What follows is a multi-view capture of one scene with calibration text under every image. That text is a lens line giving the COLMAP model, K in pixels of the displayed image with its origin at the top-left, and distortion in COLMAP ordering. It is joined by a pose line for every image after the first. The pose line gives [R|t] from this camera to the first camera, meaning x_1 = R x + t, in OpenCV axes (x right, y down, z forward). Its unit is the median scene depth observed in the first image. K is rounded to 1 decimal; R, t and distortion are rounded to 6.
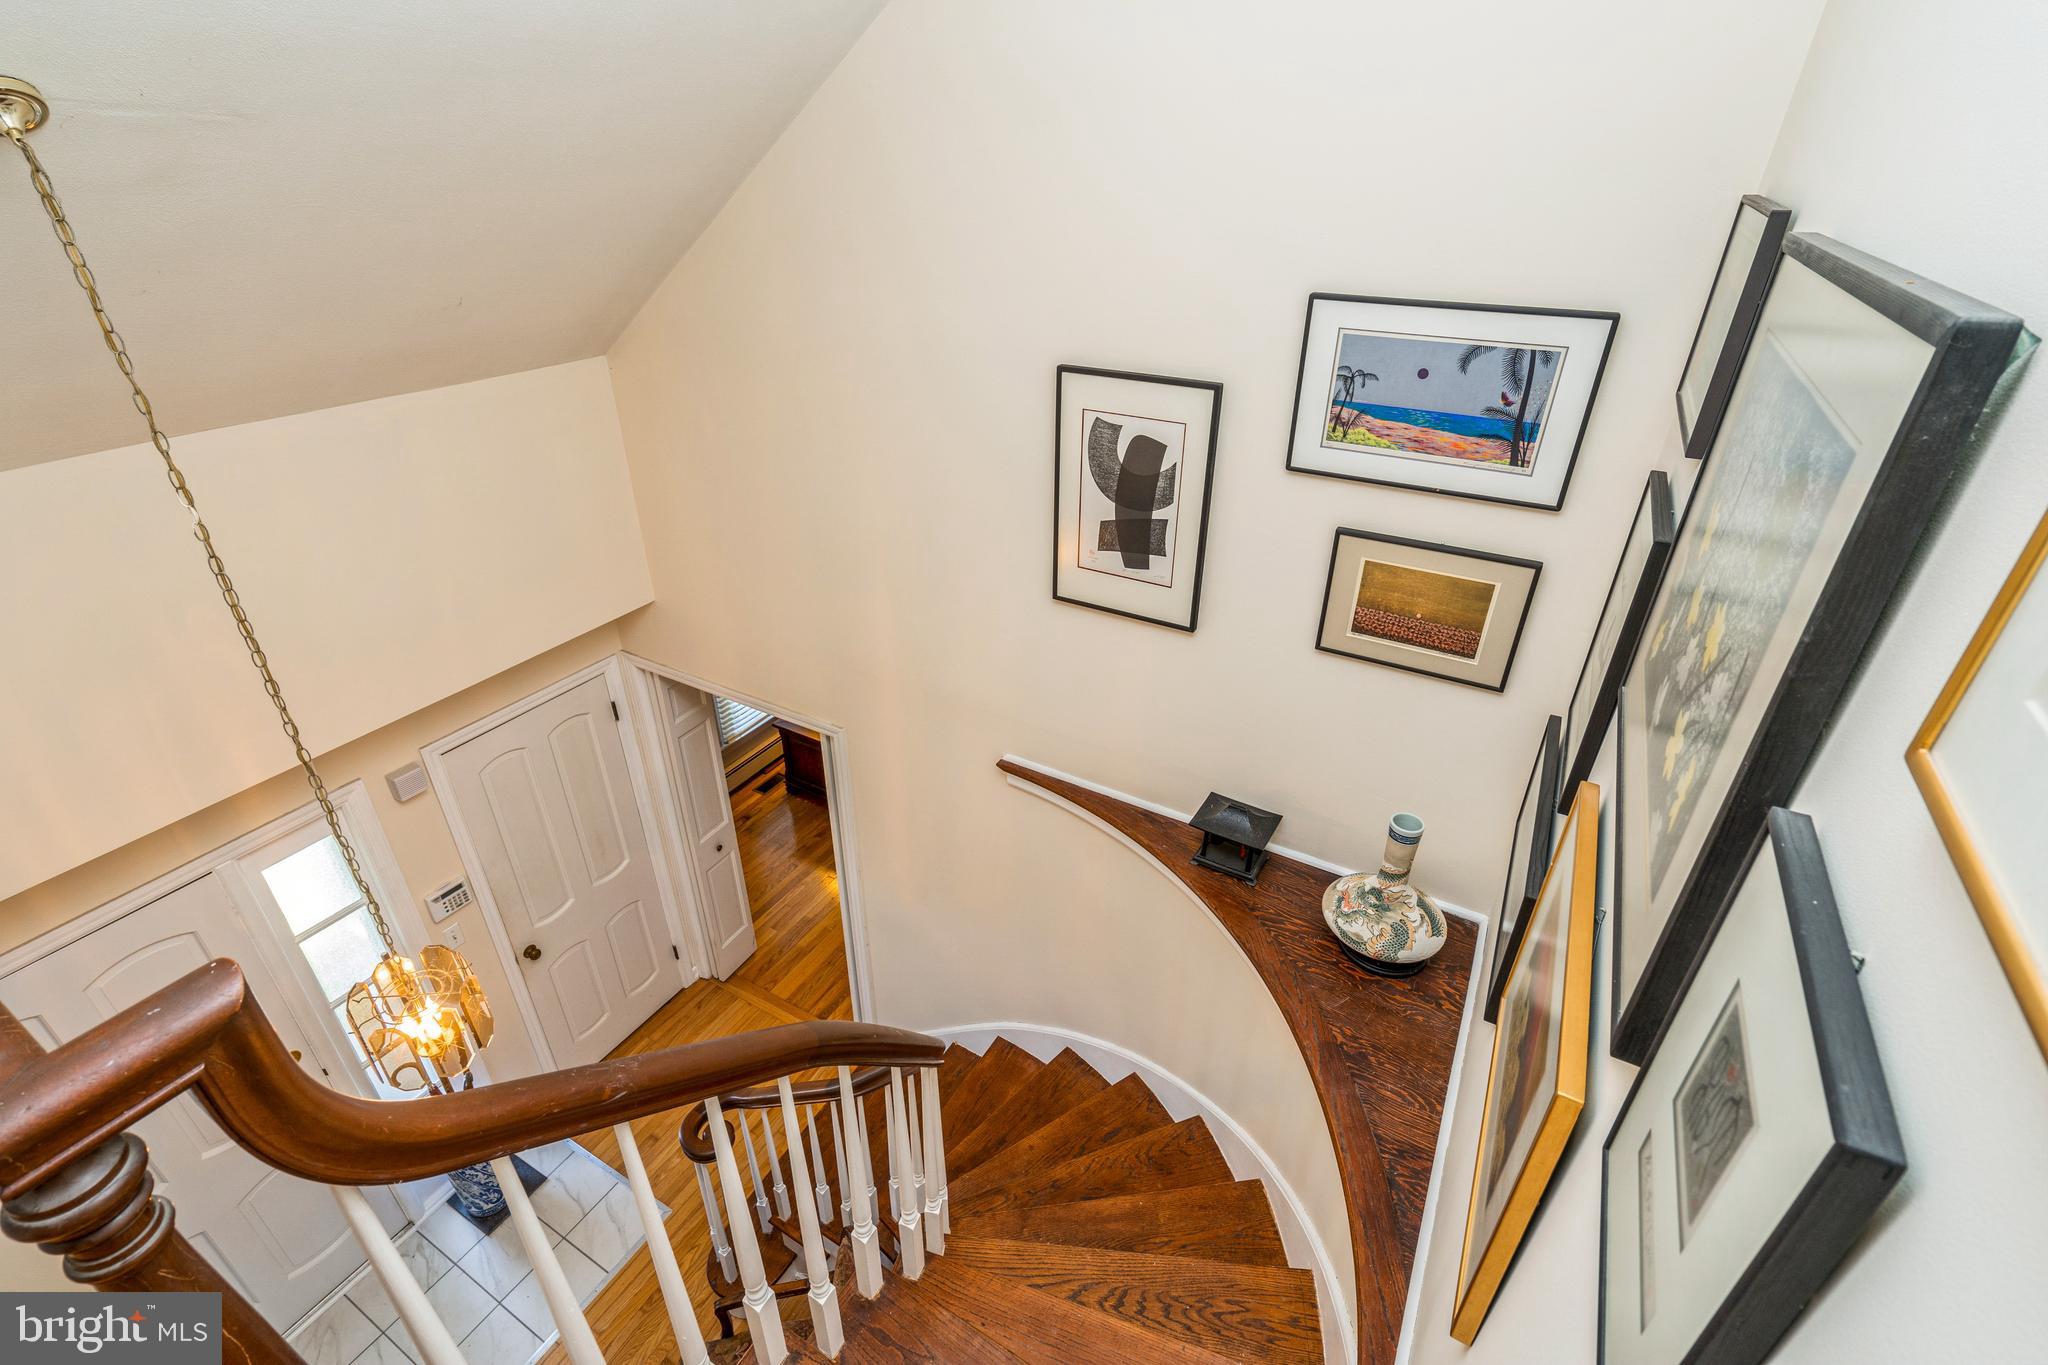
lens RADIAL K [[932.4, 0, 1013.5], [0, 932.4, 685.2], [0, 0, 1]] dist [-0.003006, 0.001431]
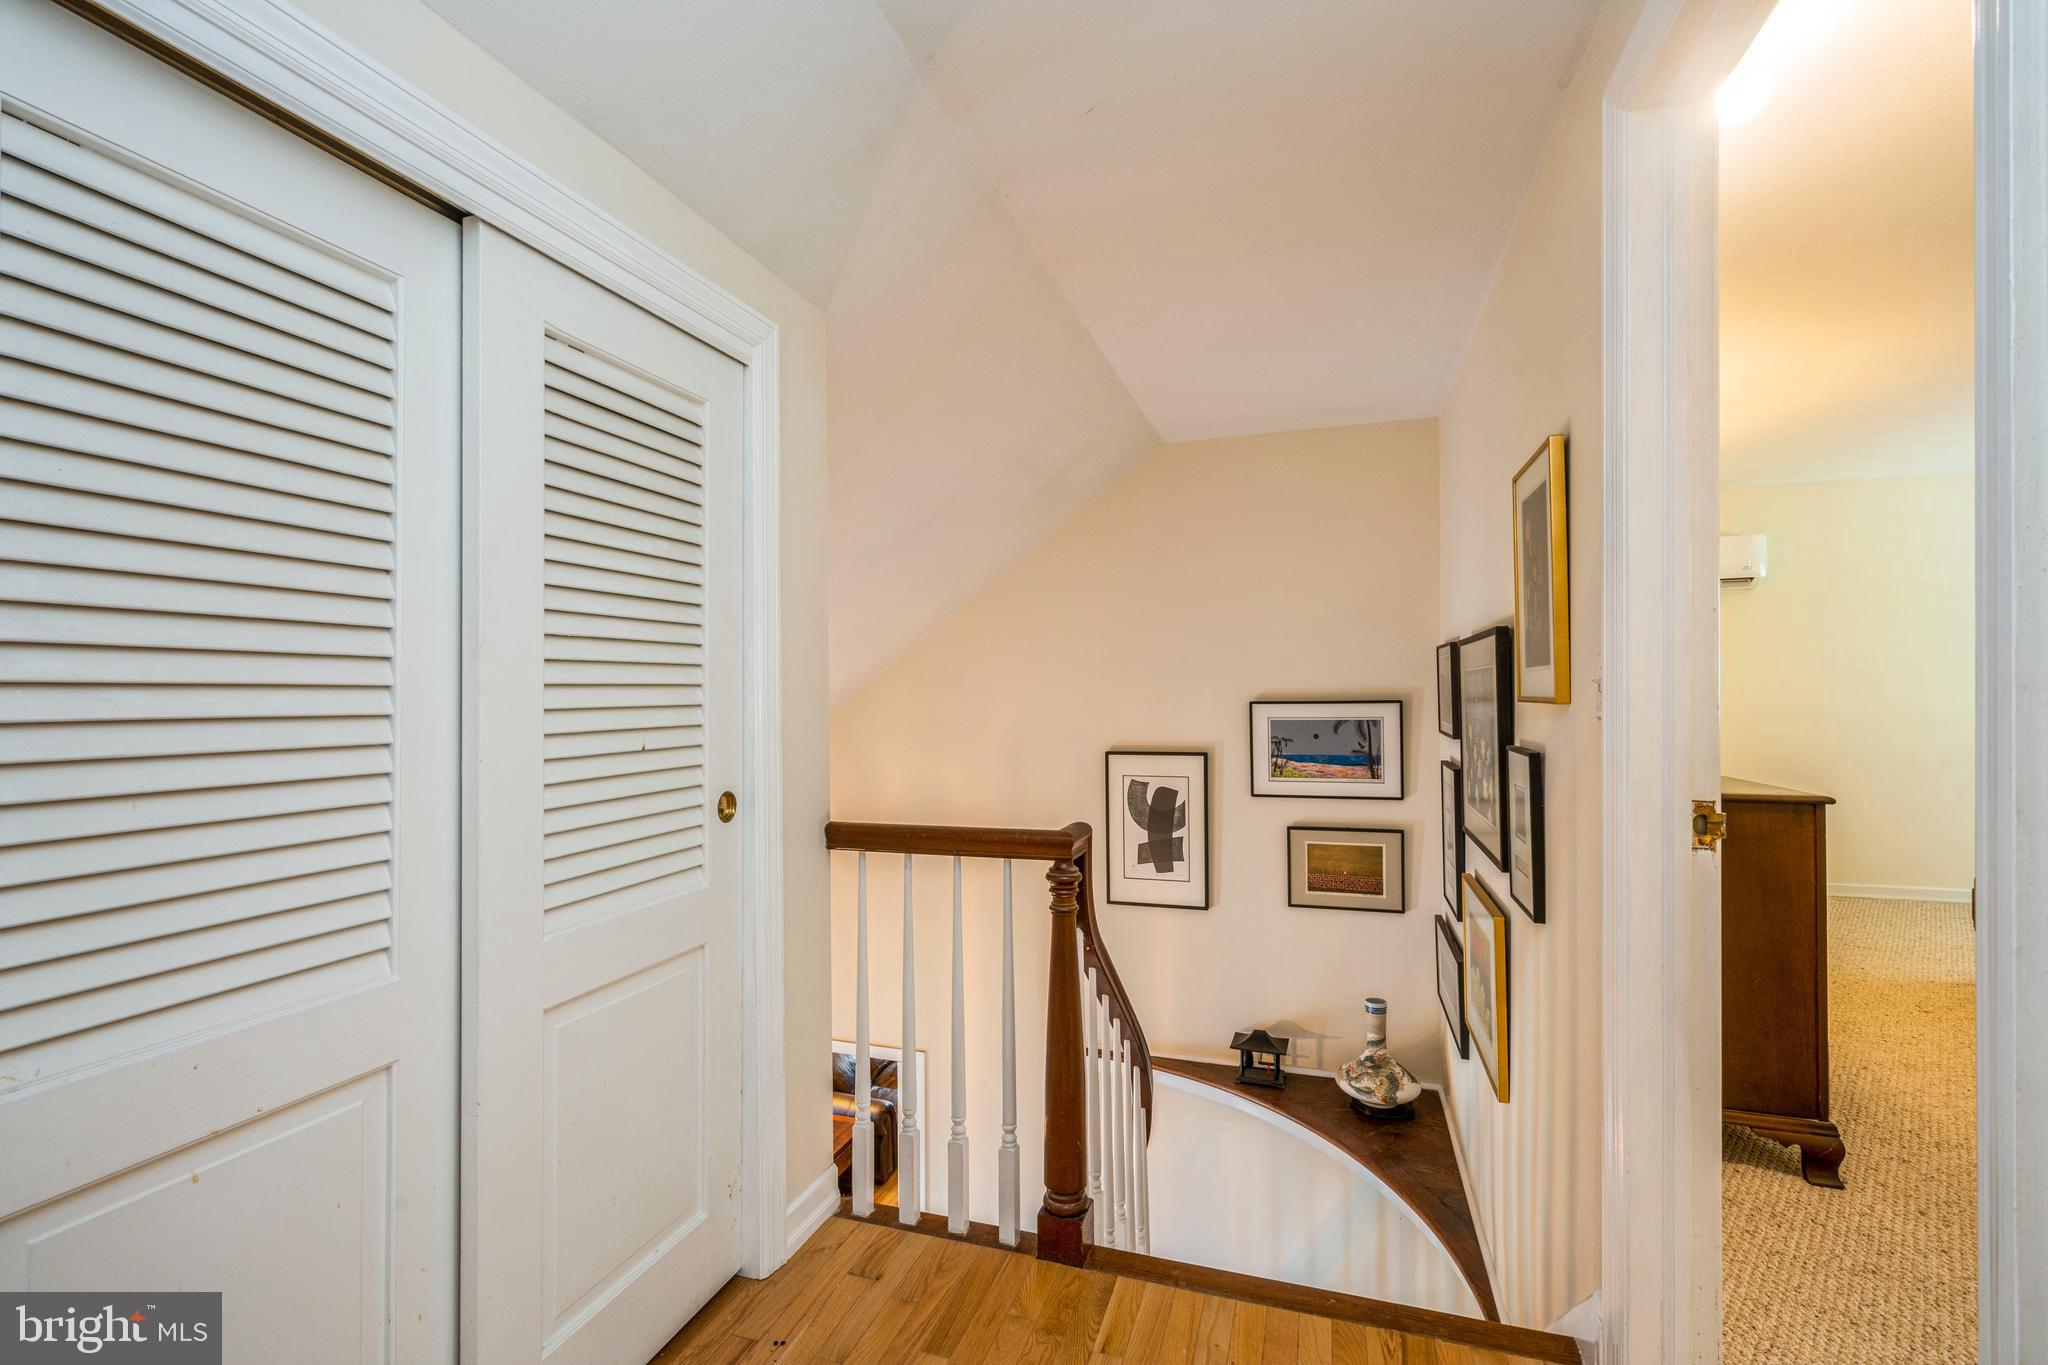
lens RADIAL K [[932.4, 0, 1017.2], [0, 932.4, 683.5], [0, 0, 1]] dist [-0.003006, 0.001431]
pose [[0.979886, -0.006085, 0.199465, -0.465010], [0.108246, 0.855917, -0.505657, 0.405820], [-0.167648, 0.517078, 0.839360, -0.478563]]
